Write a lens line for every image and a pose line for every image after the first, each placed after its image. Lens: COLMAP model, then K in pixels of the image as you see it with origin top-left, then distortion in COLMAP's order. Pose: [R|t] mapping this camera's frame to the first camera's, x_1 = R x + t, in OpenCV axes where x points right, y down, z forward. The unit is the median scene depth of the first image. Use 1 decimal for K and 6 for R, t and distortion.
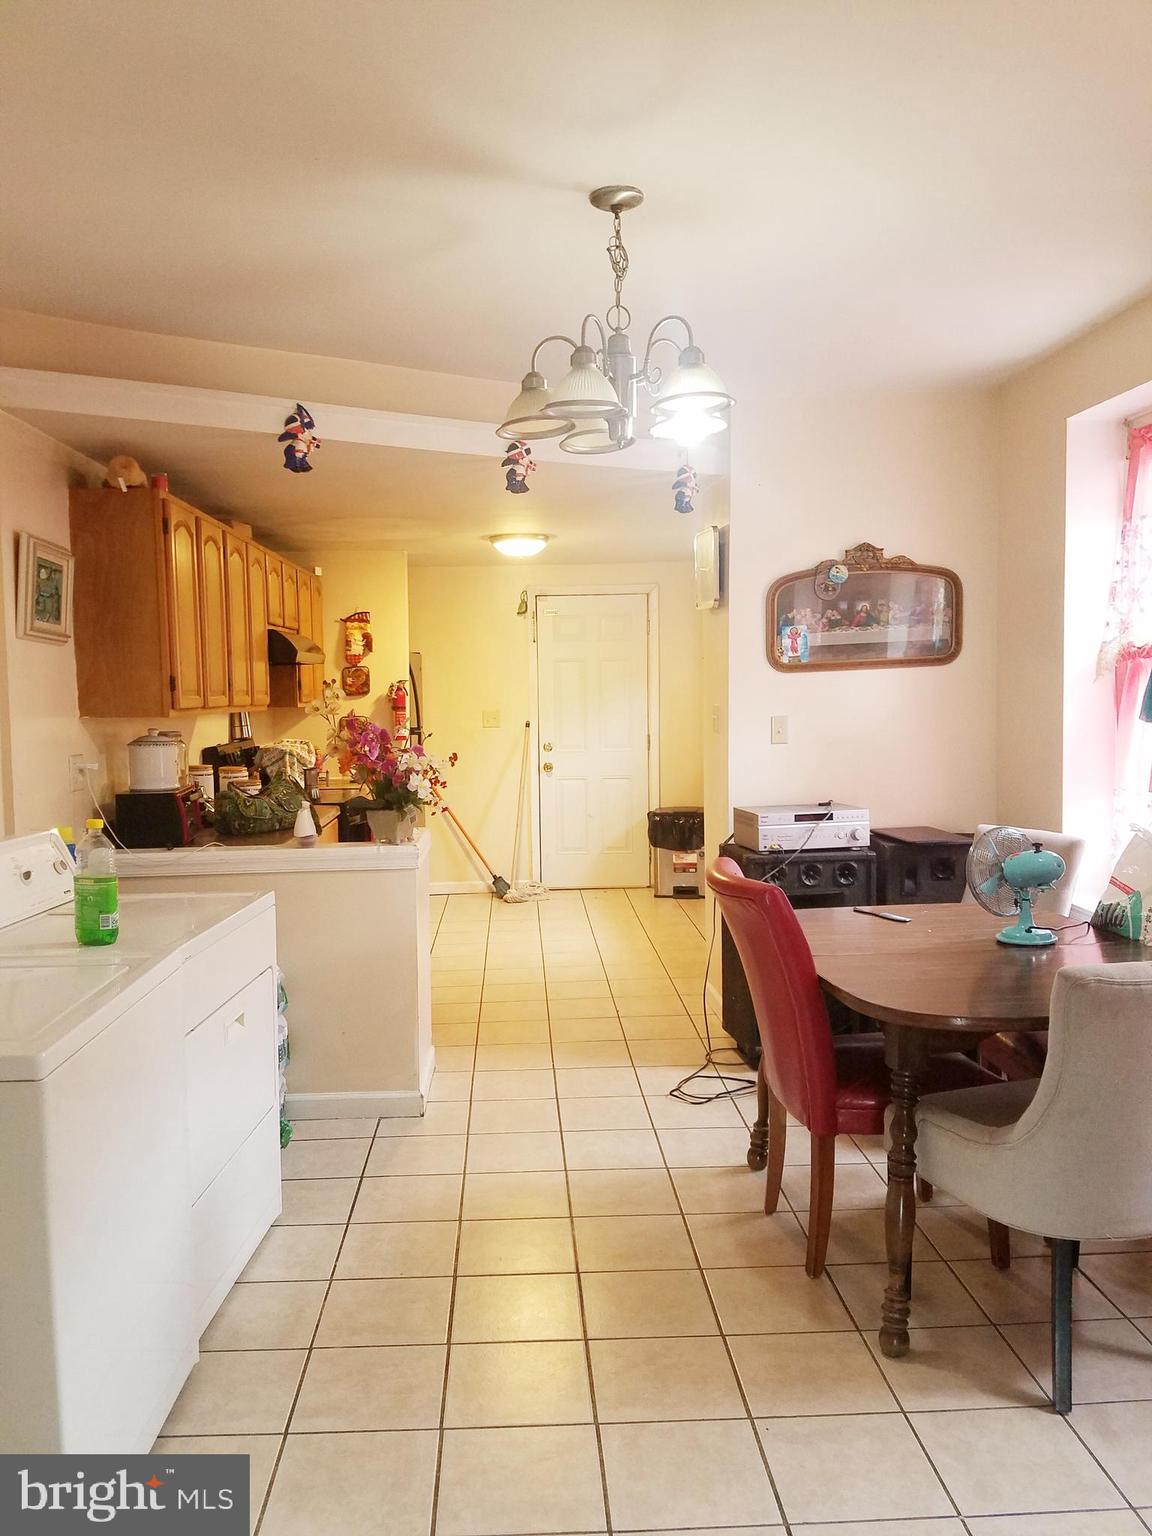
lens RADIAL K [[1215.4, 0, 559.9], [0, 1215.4, 776.9], [0, 0, 1]] dist [0.059953, -0.078182]
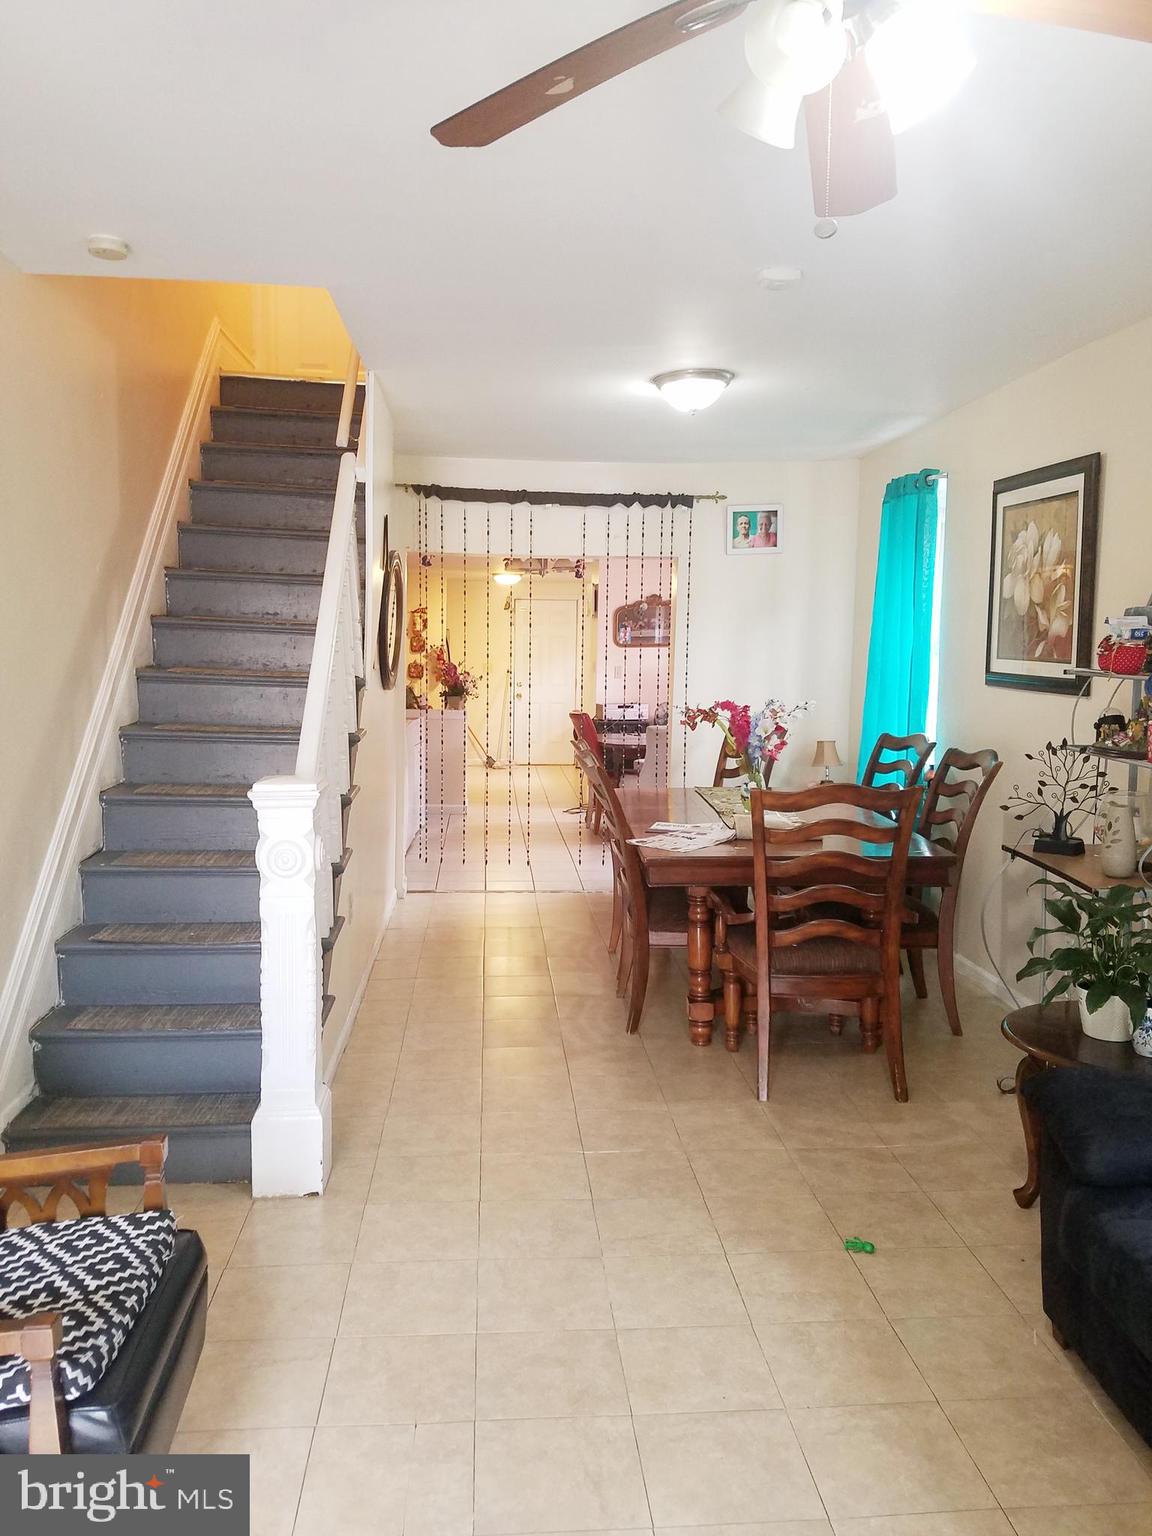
lens RADIAL K [[1215.4, 0, 576.9], [0, 1215.4, 764.0], [0, 0, 1]] dist [0.059953, -0.078182]
pose [[0.998704, 0.031347, 0.040102, 0.009545], [-0.031886, 0.999409, 0.012872, 0.093928], [-0.039674, -0.014134, 0.999113, -1.127487]]
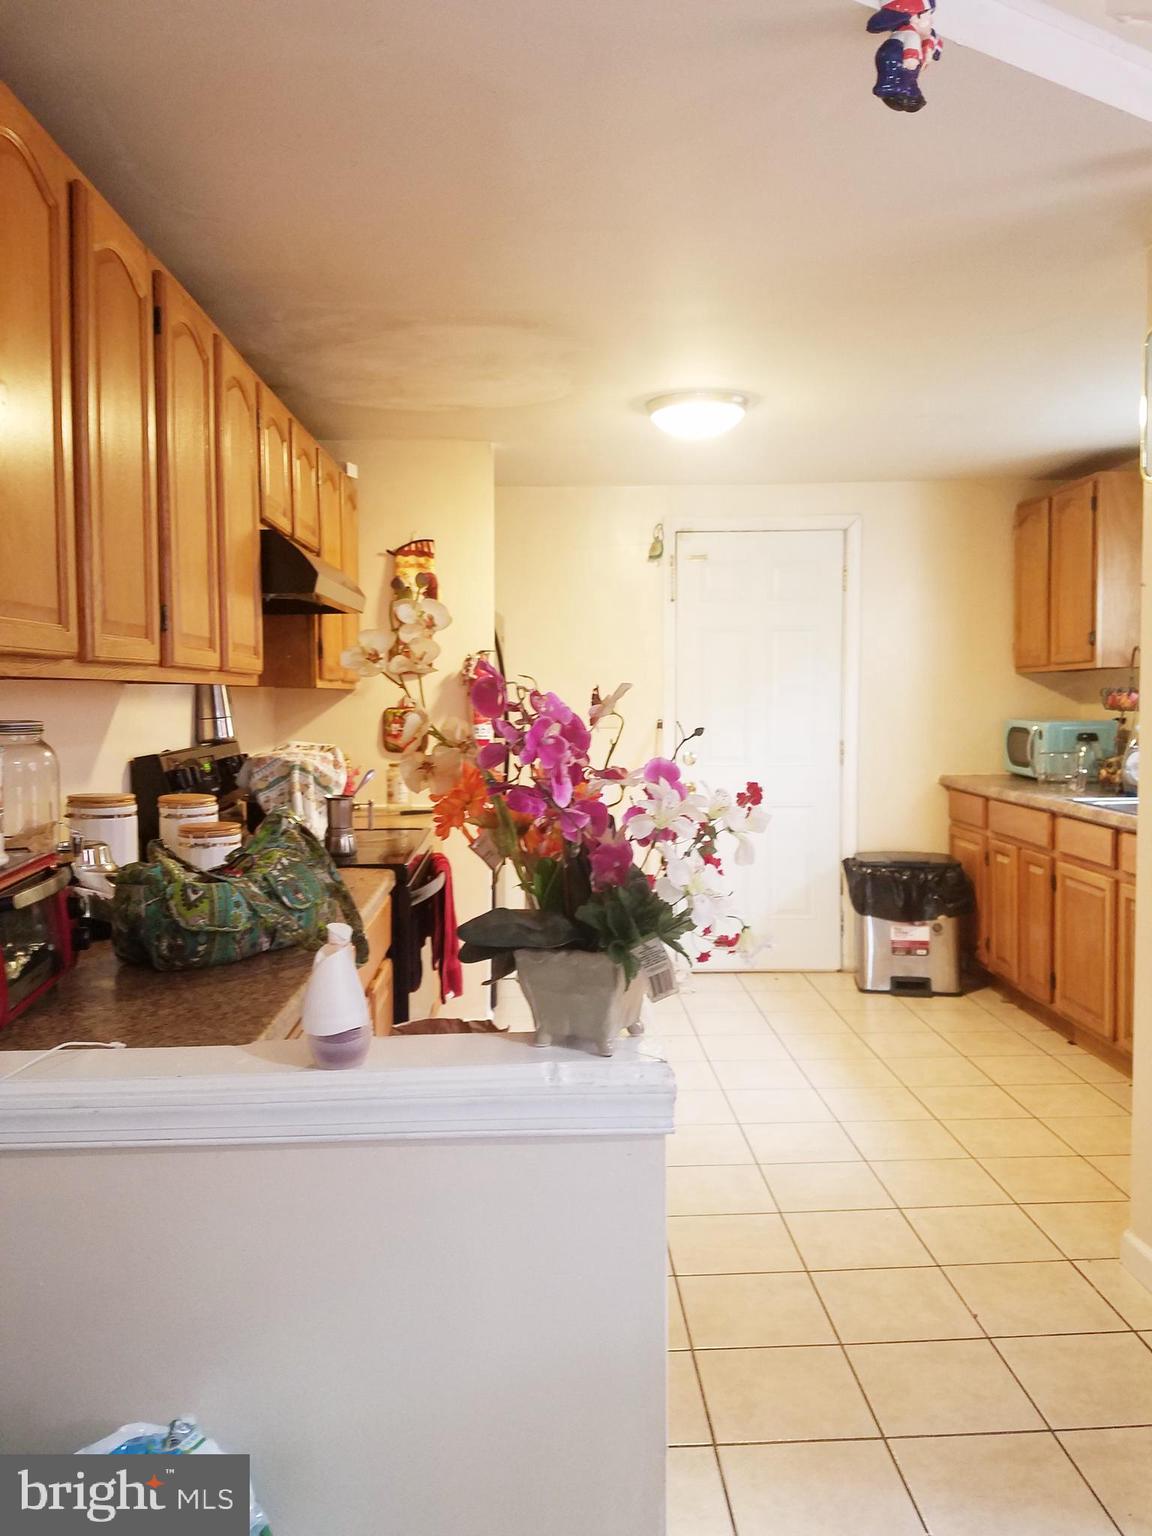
lens RADIAL K [[1215.4, 0, 581.3], [0, 1215.4, 758.0], [0, 0, 1]] dist [0.059953, -0.078182]
pose [[0.999936, 0.010322, 0.004612, -0.105462], [-0.010218, 0.999704, -0.022101, -0.014078], [-0.004839, 0.022052, 0.999745, 0.485079]]
